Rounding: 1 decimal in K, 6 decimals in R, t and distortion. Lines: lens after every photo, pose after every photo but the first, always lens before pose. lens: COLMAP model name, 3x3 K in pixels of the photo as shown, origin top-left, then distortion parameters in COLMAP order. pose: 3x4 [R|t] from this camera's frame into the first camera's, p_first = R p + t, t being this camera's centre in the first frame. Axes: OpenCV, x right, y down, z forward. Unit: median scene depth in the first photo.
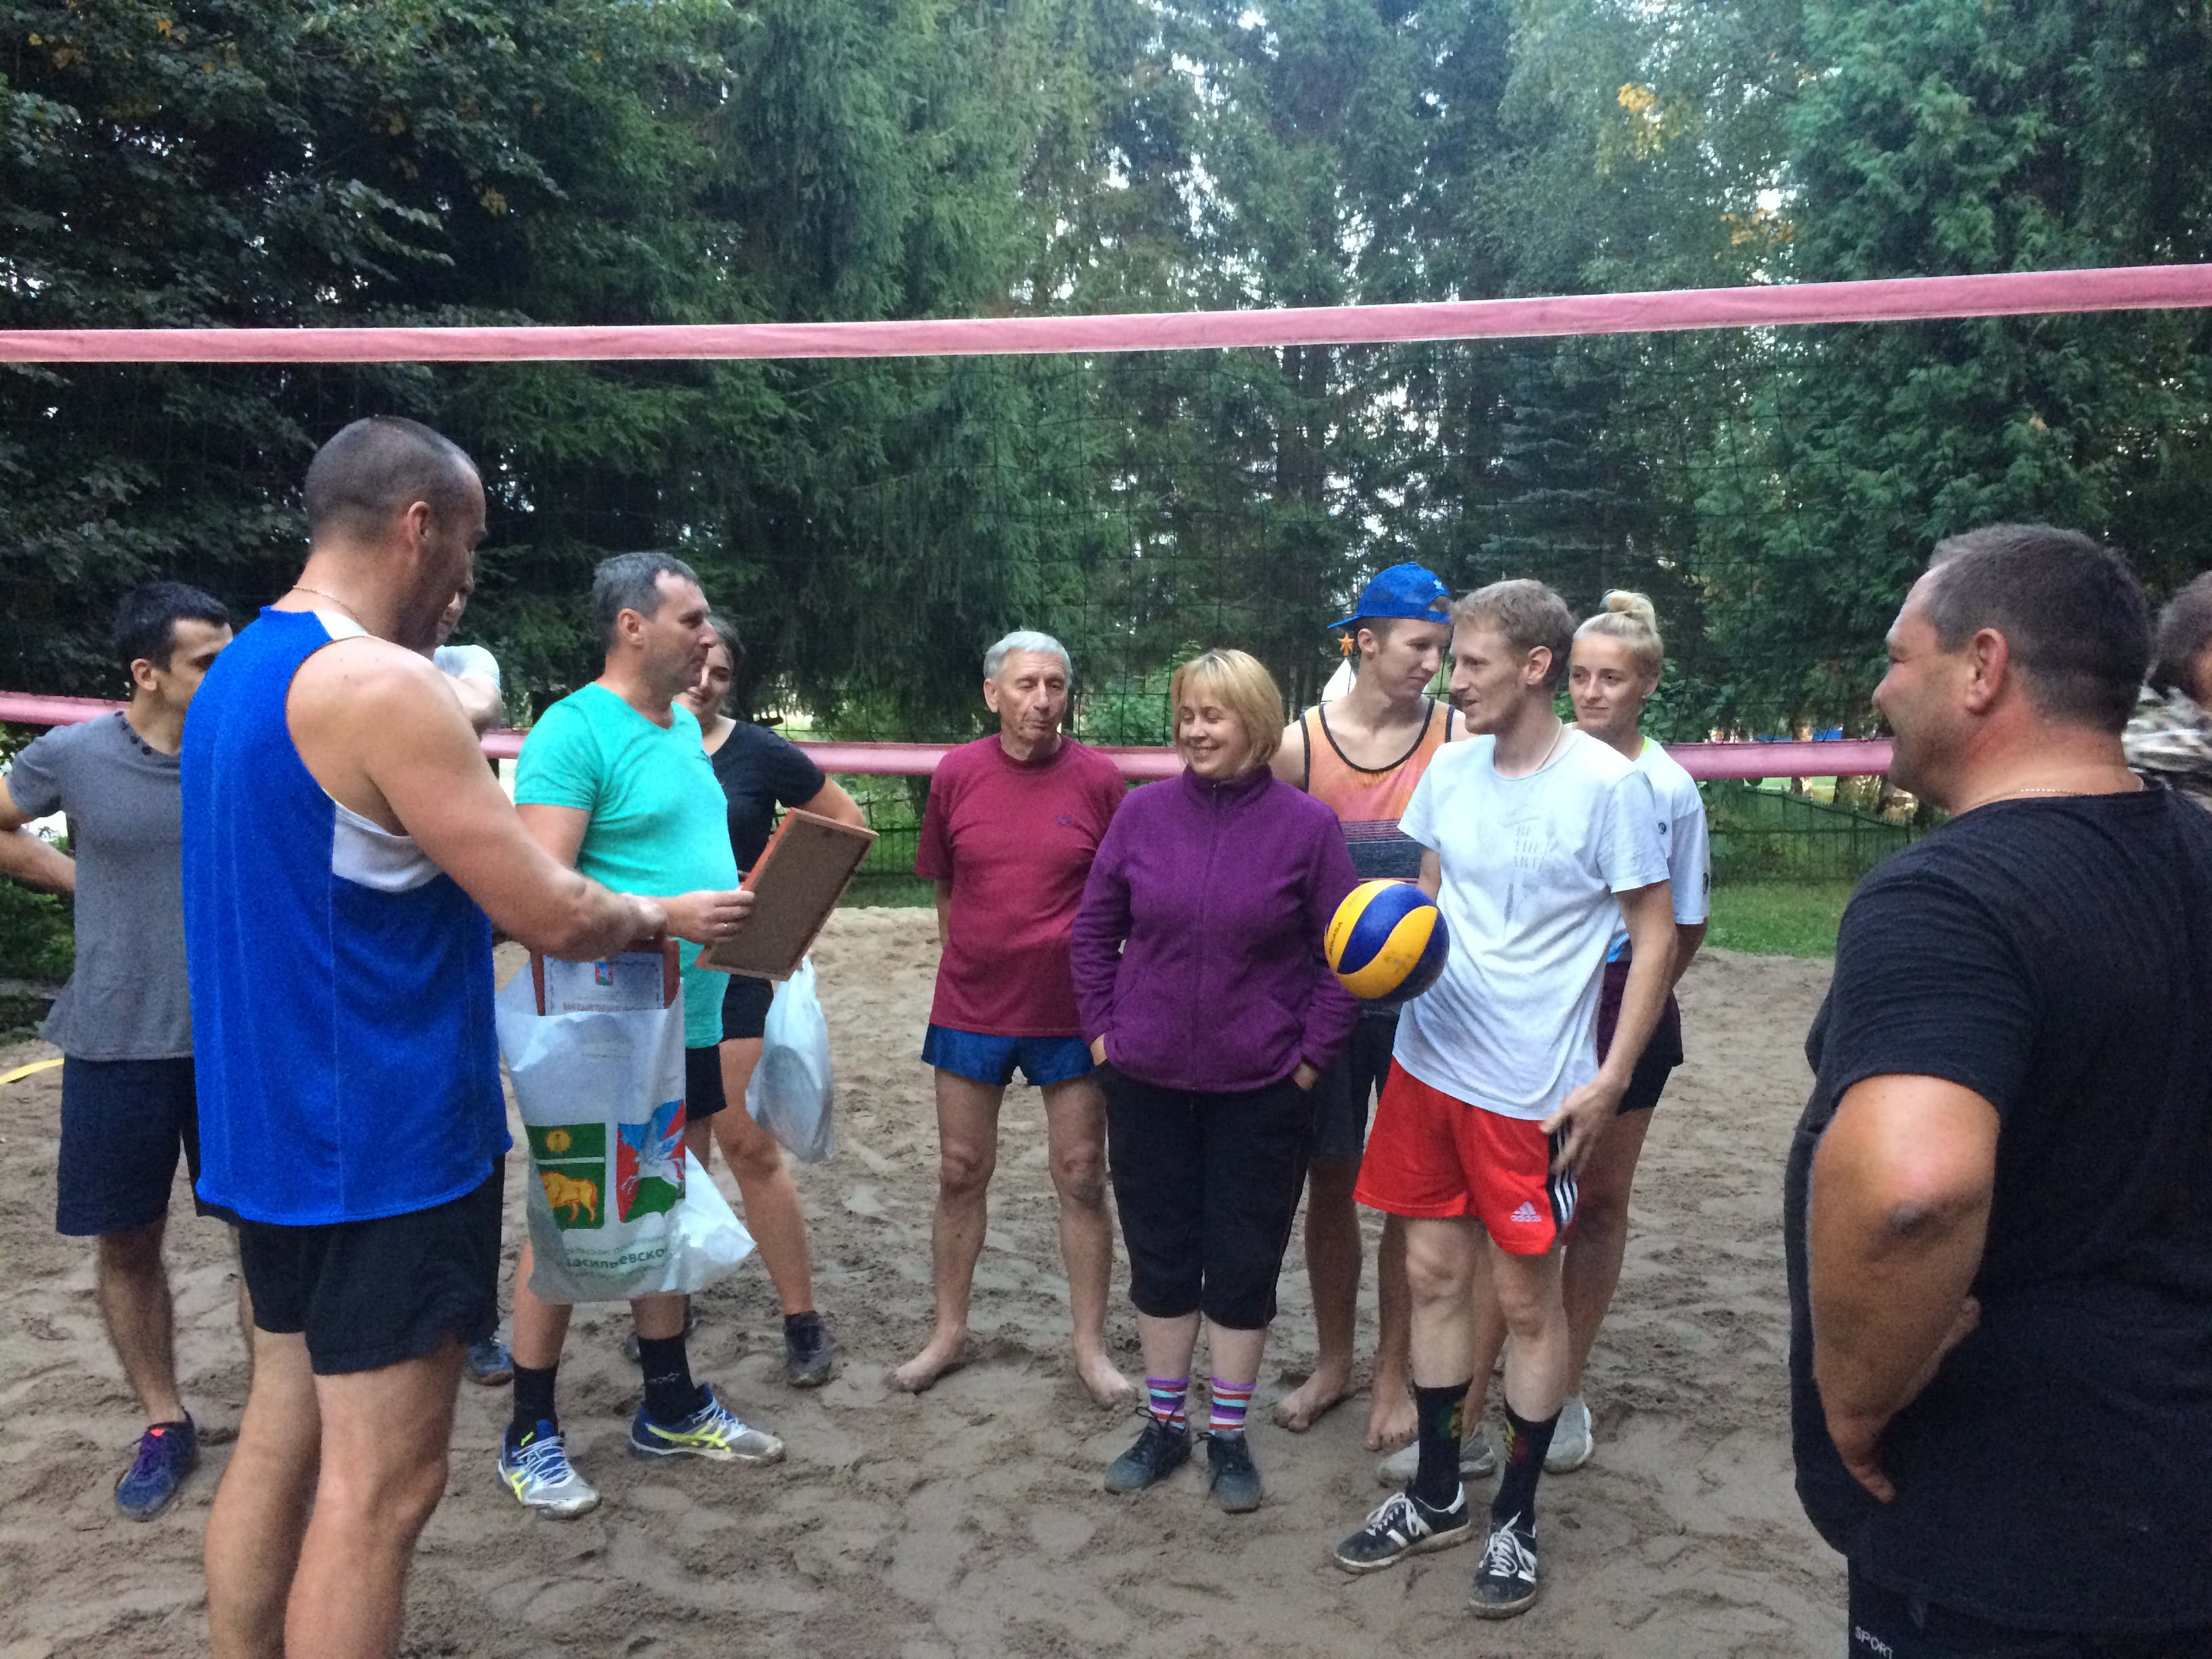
lens RADIAL K [[1875.8, 0, 1119.7], [0, 1875.8, 820.4], [0, 0, 1]] dist [0.088053, -0.120303]
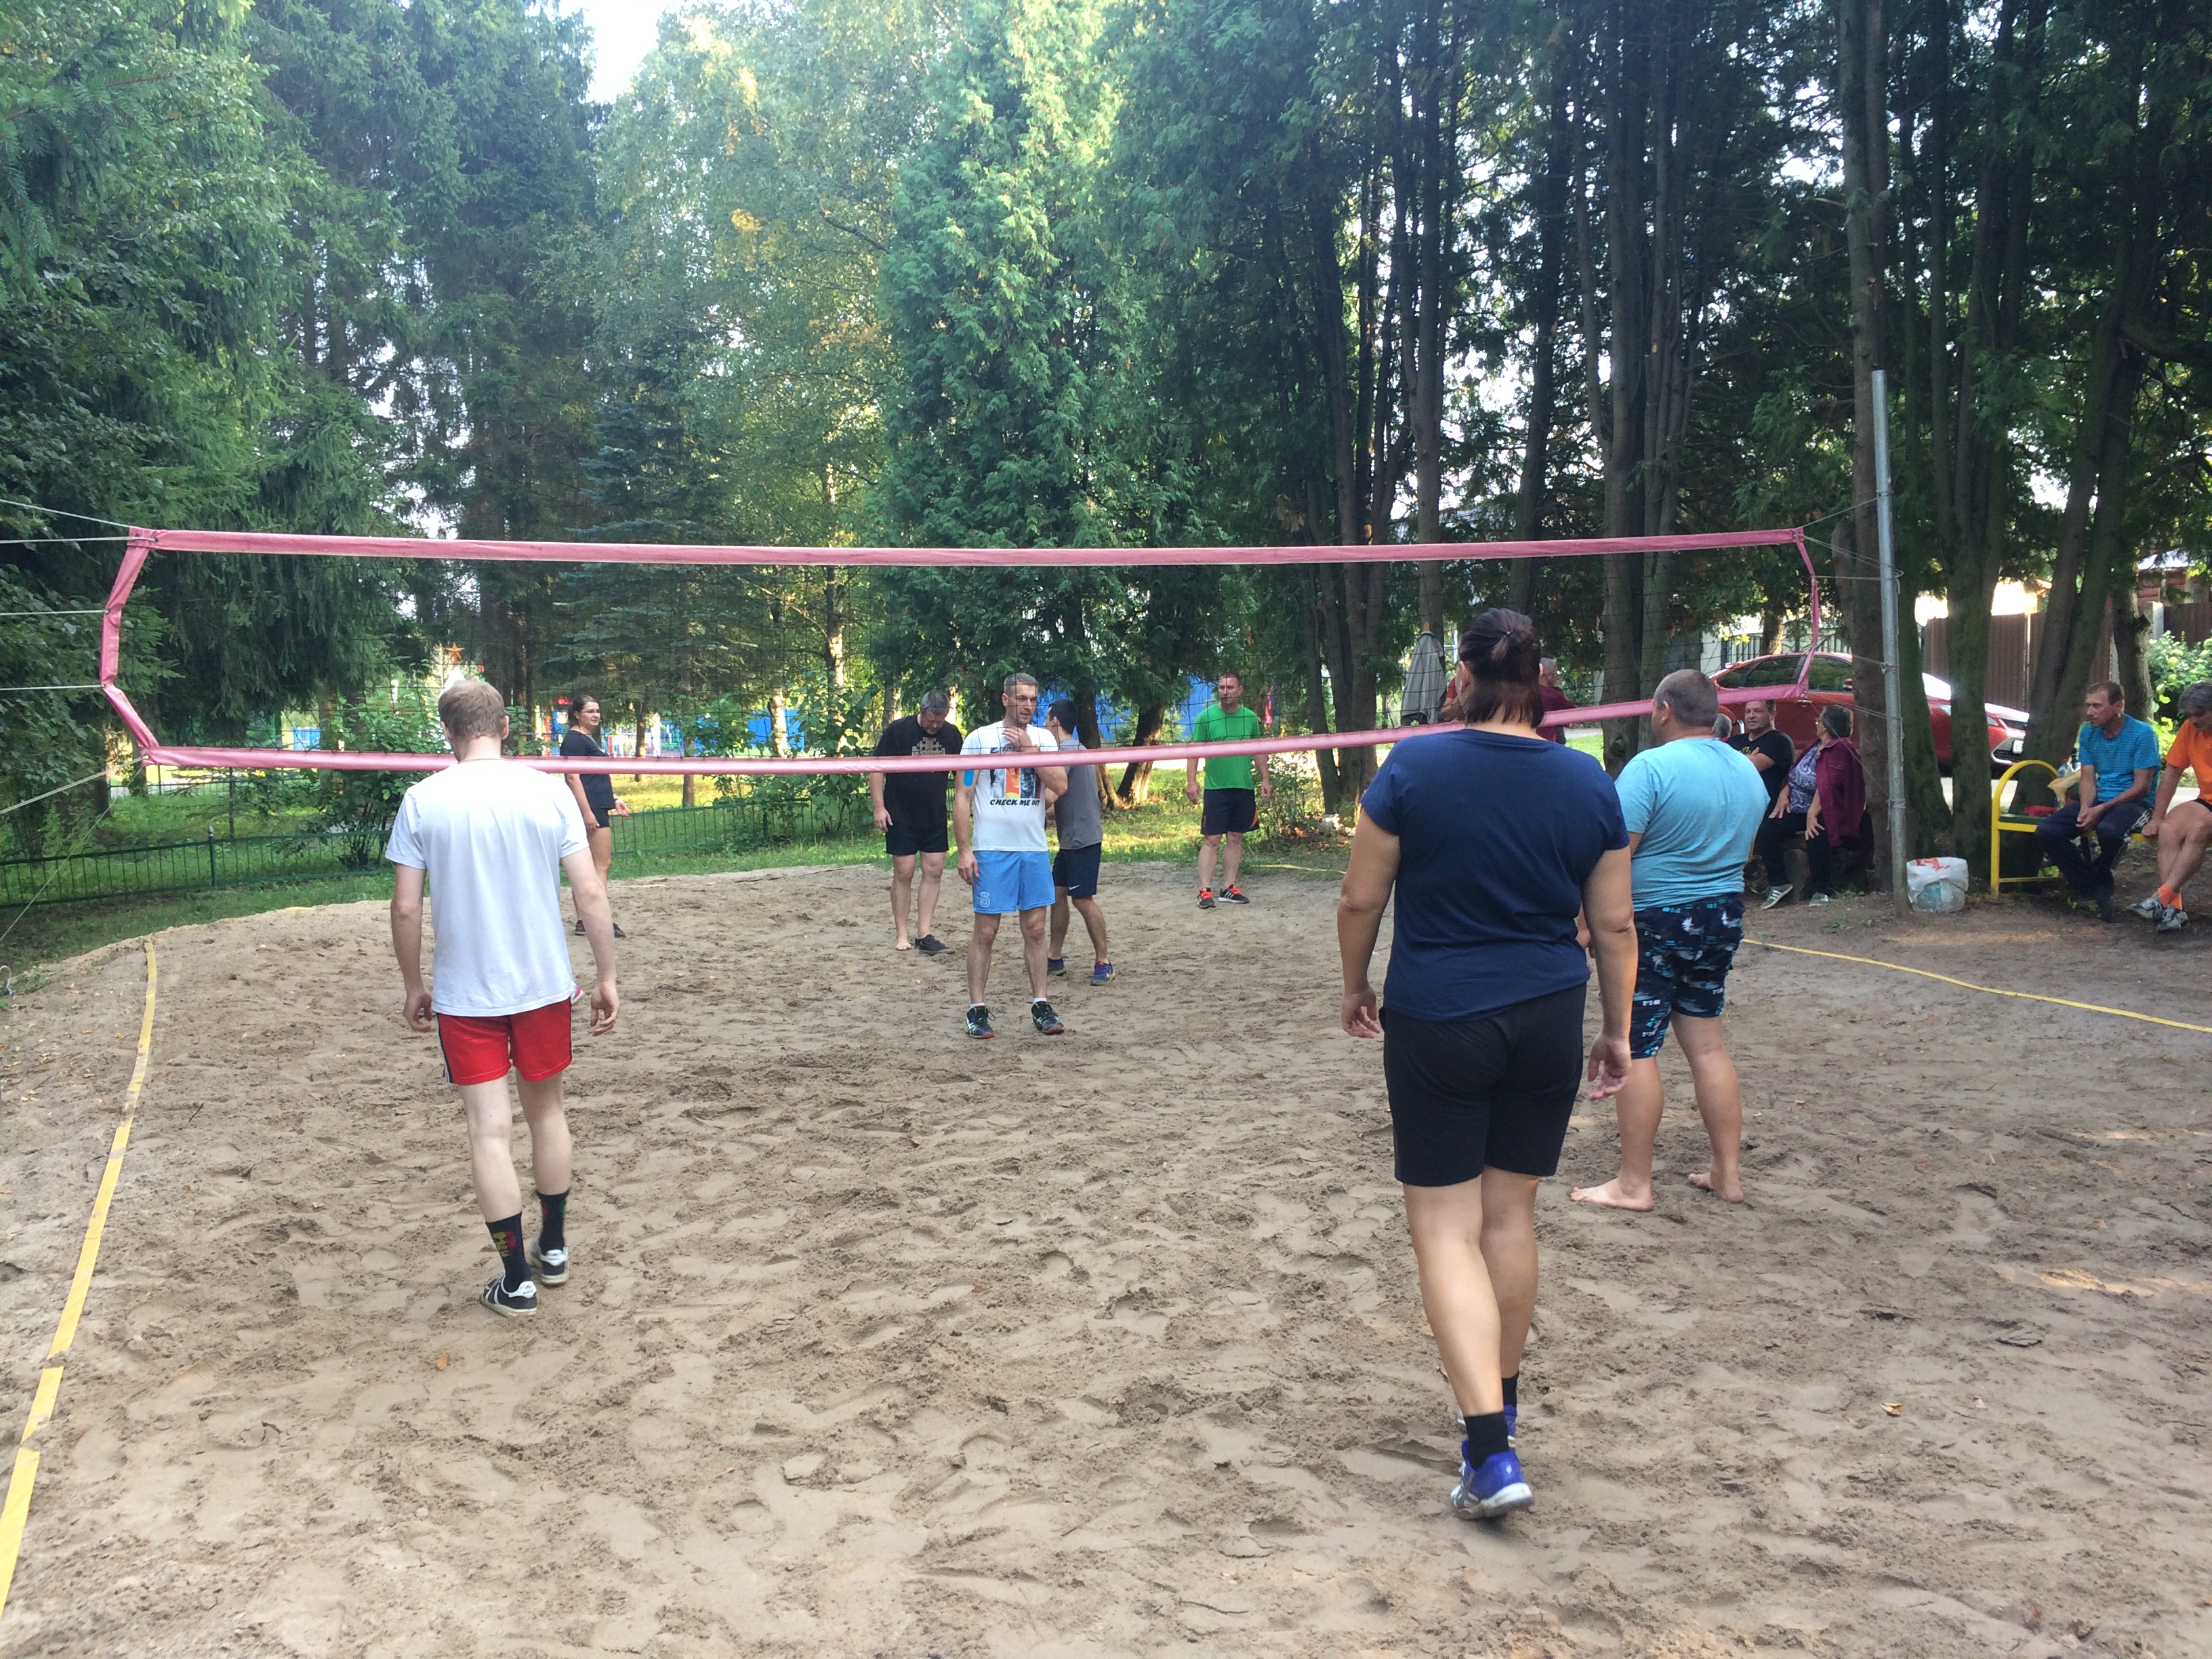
lens RADIAL K [[1875.8, 0, 1105.4], [0, 1875.8, 831.8], [0, 0, 1]] dist [0.088053, -0.120303]
pose [[0.834772, -0.082327, 0.544406, -0.323495], [0.074605, 0.996552, 0.036305, -0.003895], [-0.545517, 0.010309, 0.838036, -0.237249]]
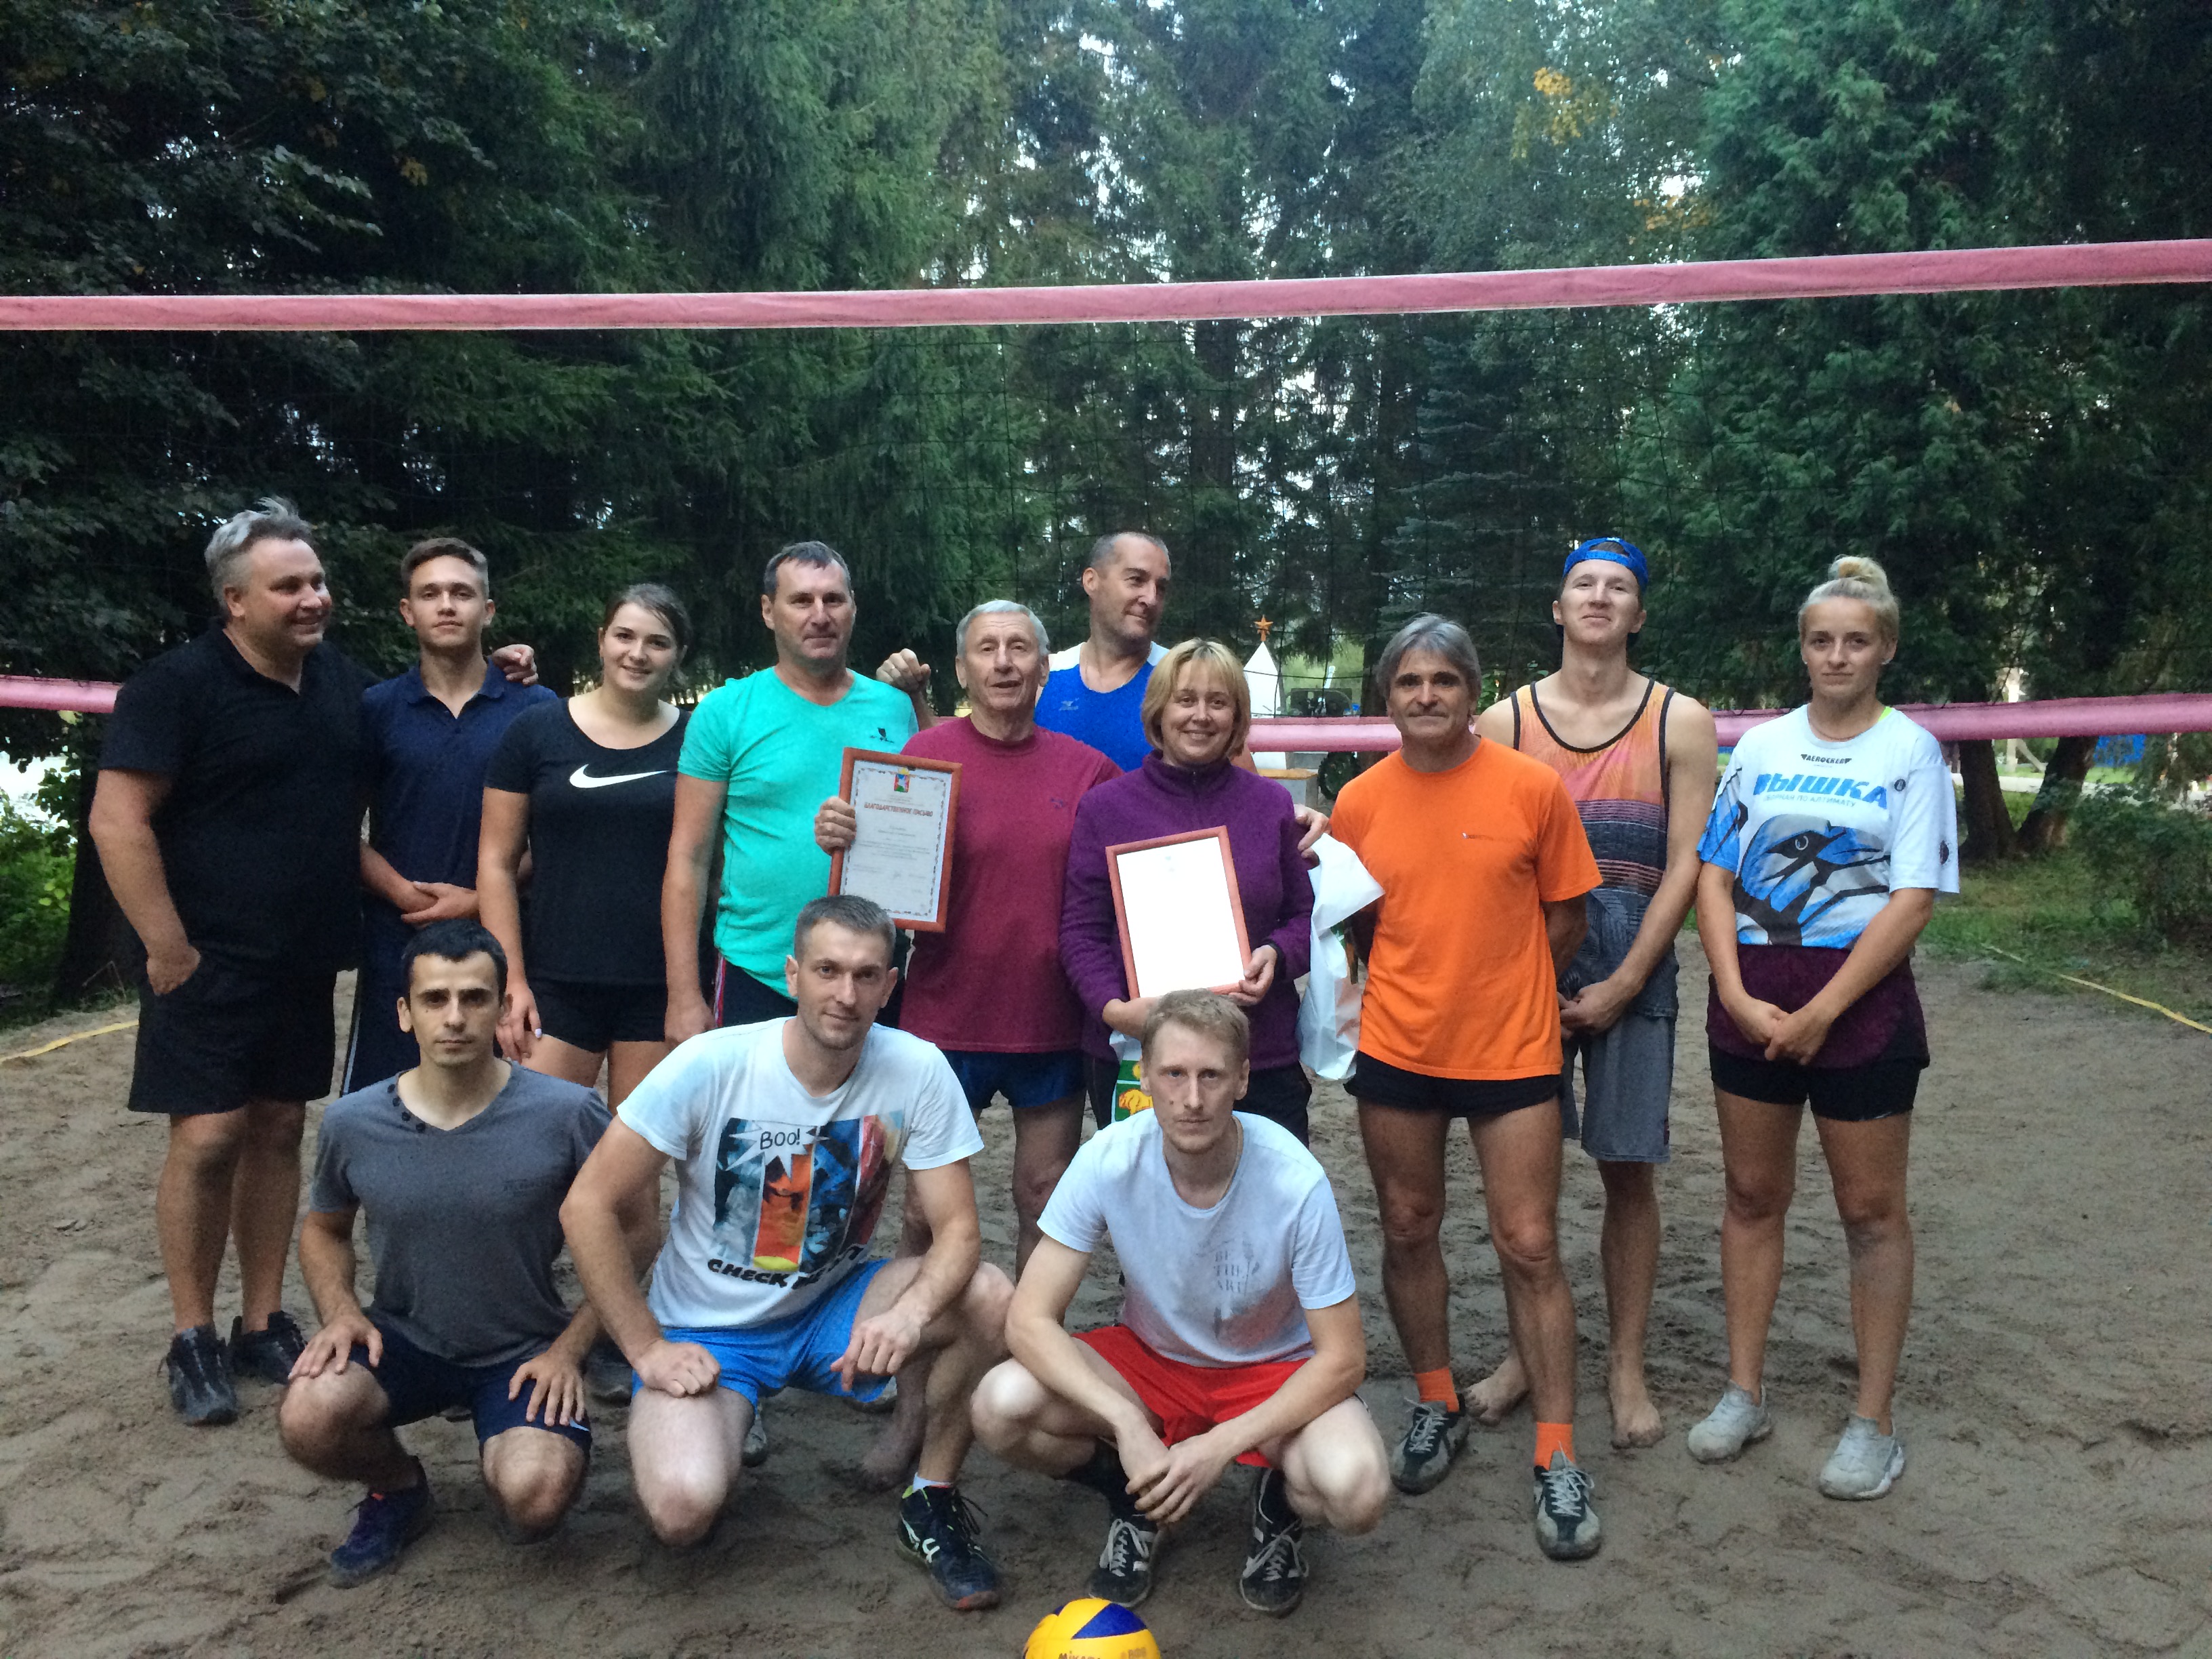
lens RADIAL K [[1875.8, 0, 1116.1], [0, 1875.8, 818.5], [0, 0, 1]] dist [0.088053, -0.120303]
pose [[0.998629, -0.008502, 0.051654, -0.017838], [0.008125, 0.999939, 0.007512, 0.000261], [-0.051715, -0.007082, 0.998637, 0.006535]]
